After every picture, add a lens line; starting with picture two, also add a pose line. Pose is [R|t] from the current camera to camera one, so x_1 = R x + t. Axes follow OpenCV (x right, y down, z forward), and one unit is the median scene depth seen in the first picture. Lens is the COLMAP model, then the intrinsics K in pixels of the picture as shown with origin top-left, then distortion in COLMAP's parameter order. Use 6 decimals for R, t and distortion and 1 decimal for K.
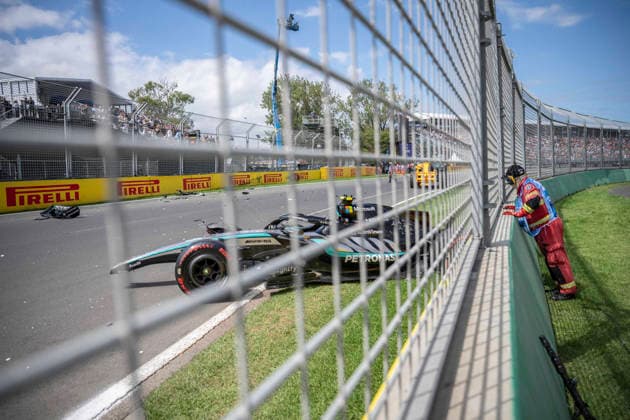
lens RADIAL K [[411.4, 0, 328.8], [0, 411.4, 198.4], [0, 0, 1]] dist [-0.003518, -0.000258]
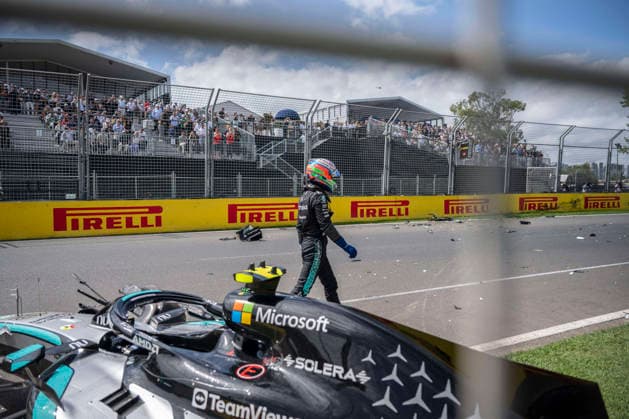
lens RADIAL K [[442.7, 0, 314.5], [0, 442.7, 209.5], [0, 0, 1]] dist [0.047575, -0.000186]
pose [[0.720230, 0.047542, -0.692104, 0.110455], [-0.061899, 0.998074, 0.004145, -0.028469], [0.690968, 0.039856, 0.721786, 0.329229]]
